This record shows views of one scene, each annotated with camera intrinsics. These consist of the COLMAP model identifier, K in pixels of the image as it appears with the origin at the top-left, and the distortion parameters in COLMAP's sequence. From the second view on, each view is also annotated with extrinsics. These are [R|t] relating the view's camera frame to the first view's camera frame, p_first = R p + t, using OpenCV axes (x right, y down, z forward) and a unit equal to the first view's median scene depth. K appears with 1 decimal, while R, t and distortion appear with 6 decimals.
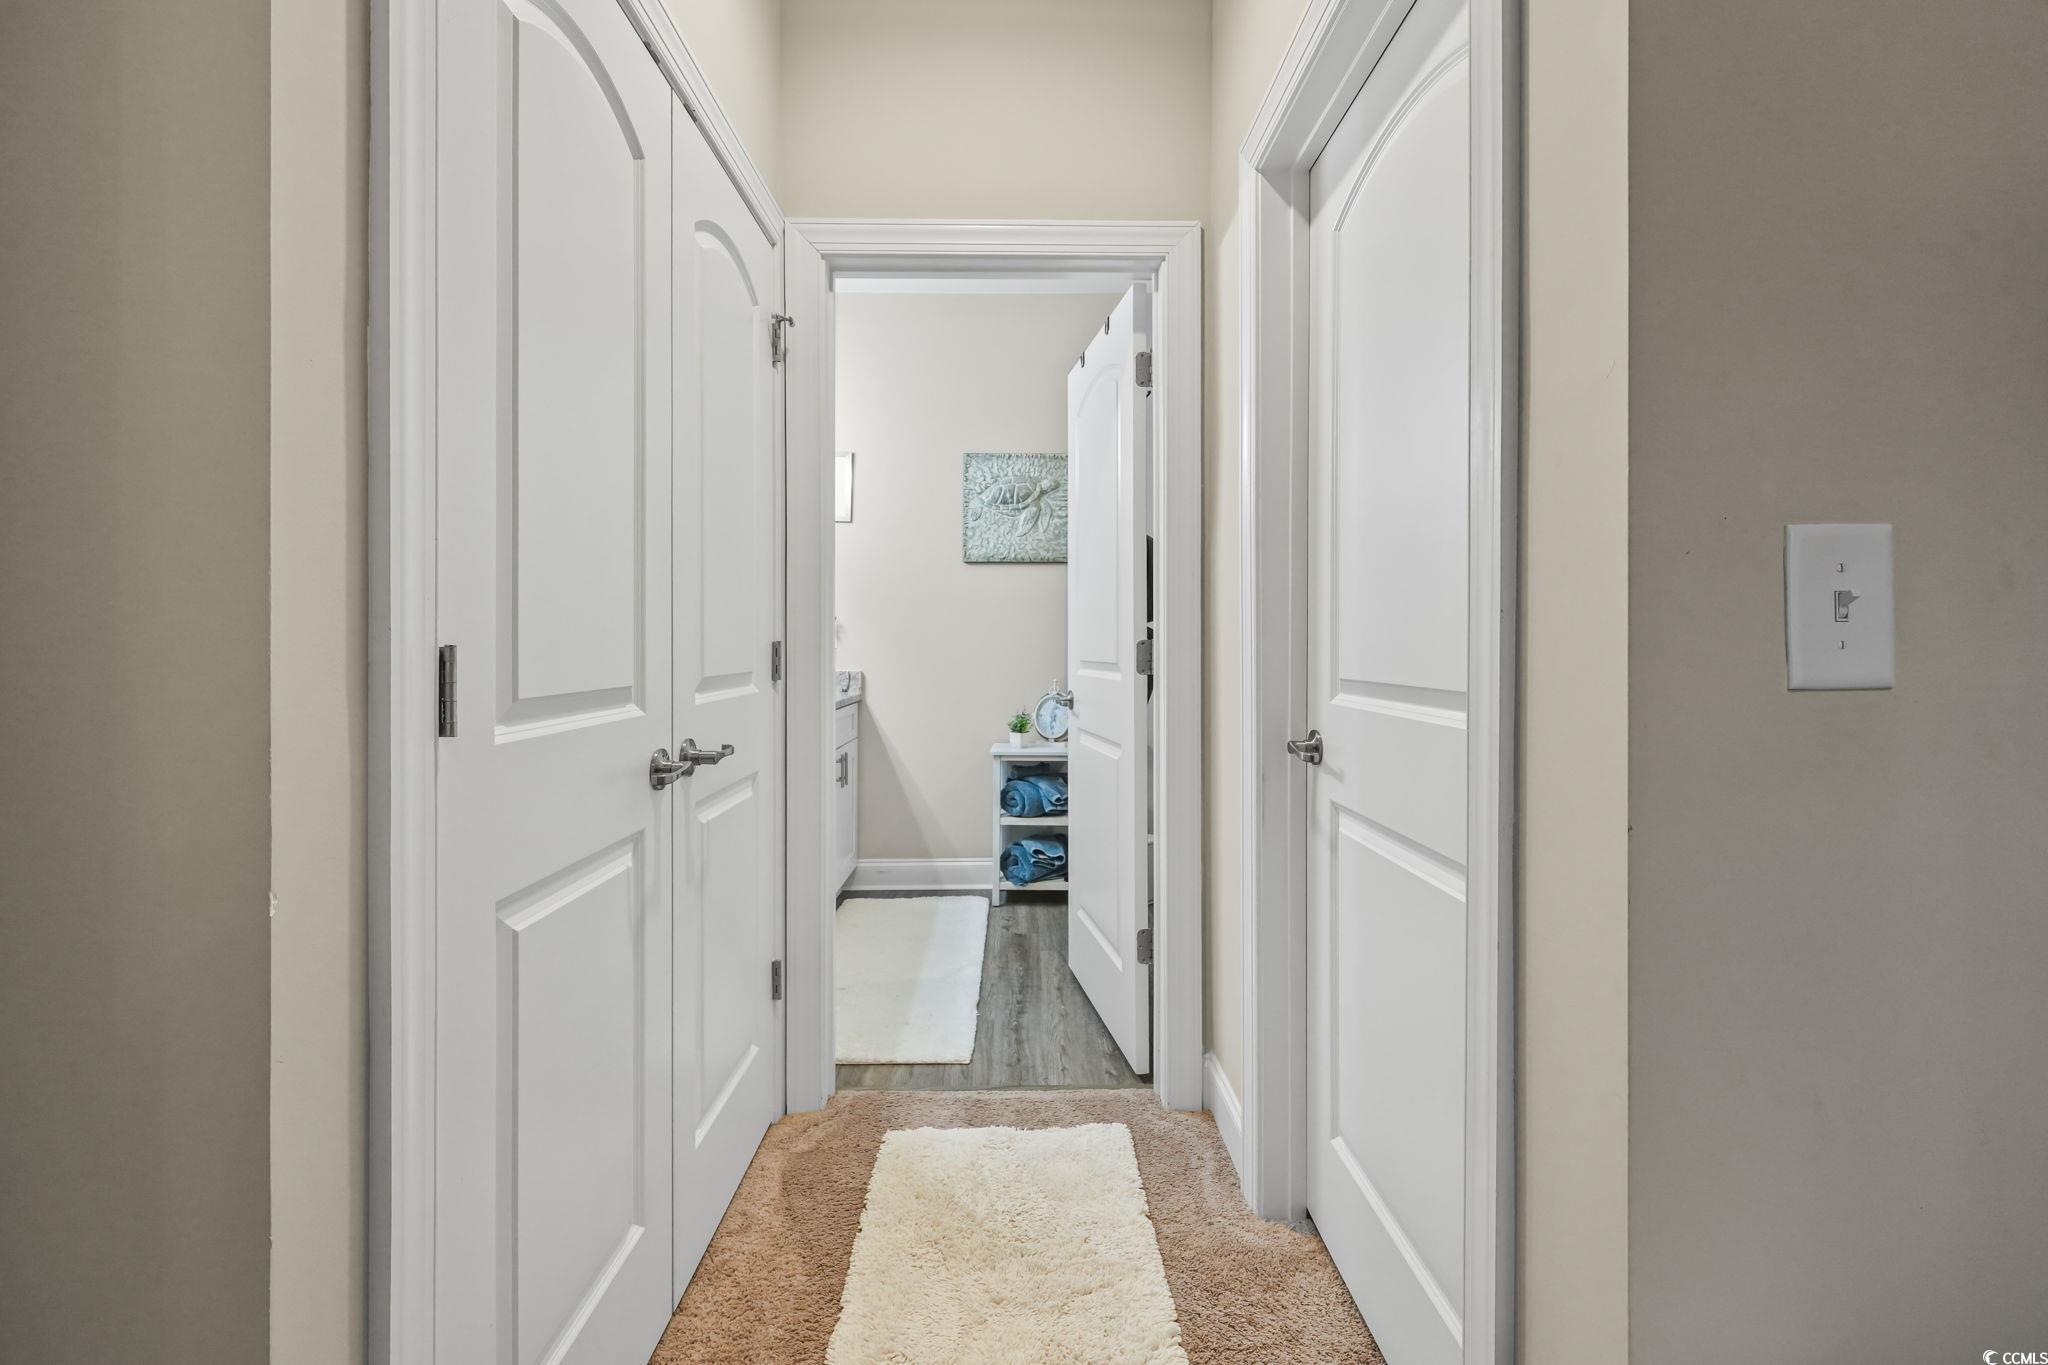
lens RADIAL K [[920.3, 0, 1024.6], [0, 920.3, 667.4], [0, 0, 1]] dist [-0.000011, 0.000499]
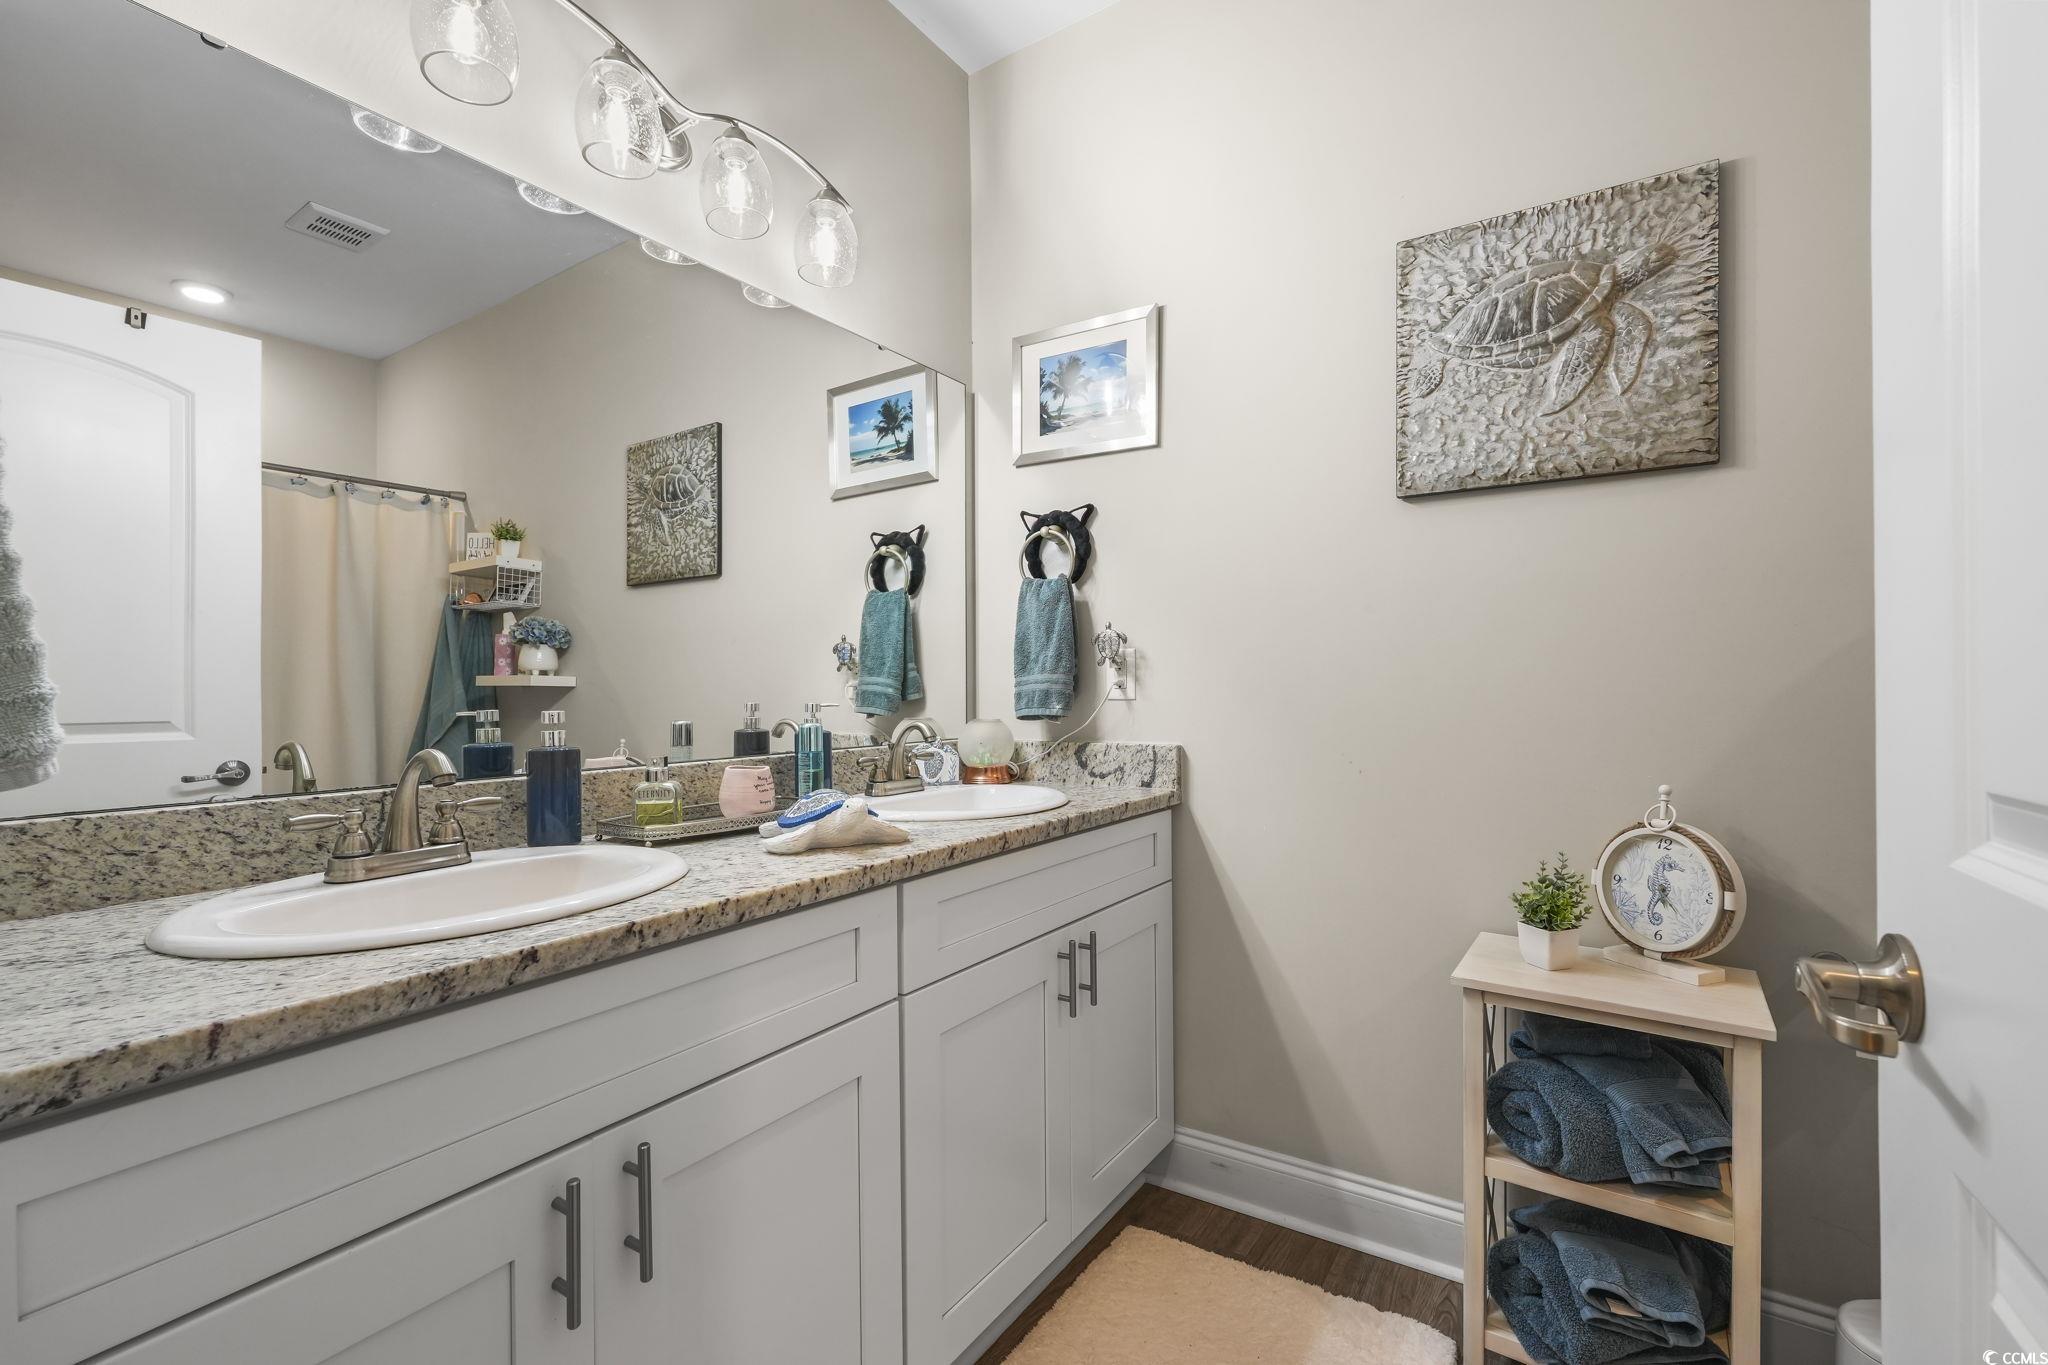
lens RADIAL K [[920.3, 0, 999.3], [0, 920.3, 687.4], [0, 0, 1]] dist [-0.000011, 0.000499]
pose [[0.826413, -0.006663, -0.563024, 0.020583], [-0.005313, 0.999793, -0.019631, -0.016641], [0.563039, 0.019215, 0.826207, 0.546140]]
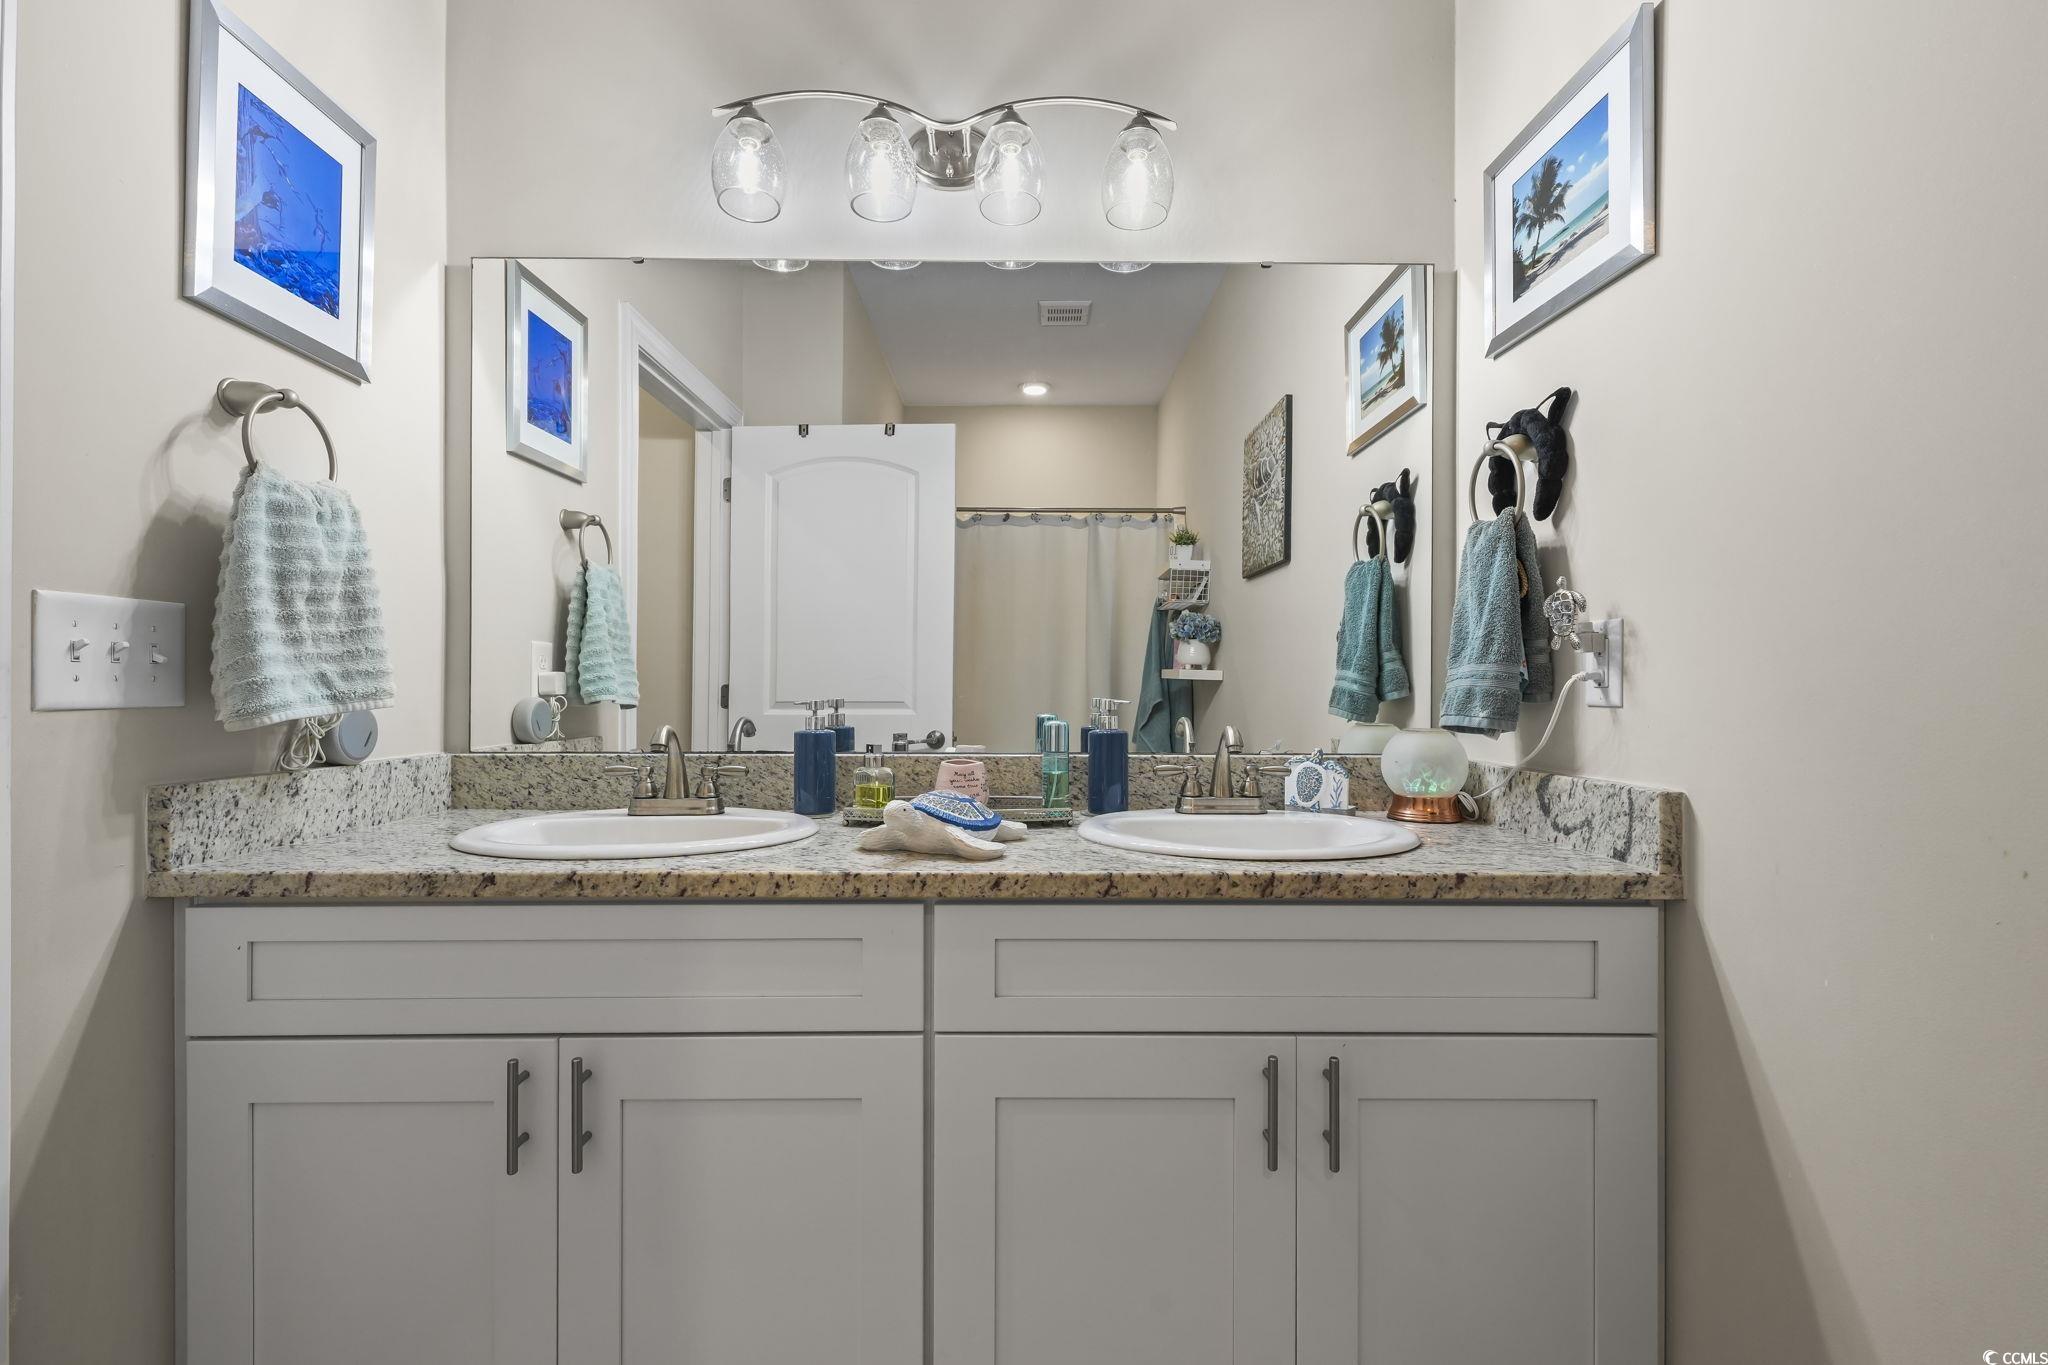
lens RADIAL K [[920.3, 0, 1017.2], [0, 920.3, 676.3], [0, 0, 1]] dist [-0.000011, 0.000499]
pose [[-0.007889, -0.008175, -0.999935, 0.094031], [-0.025566, 0.999641, -0.007970, -0.022879], [0.999642, 0.025501, -0.008095, 0.820502]]
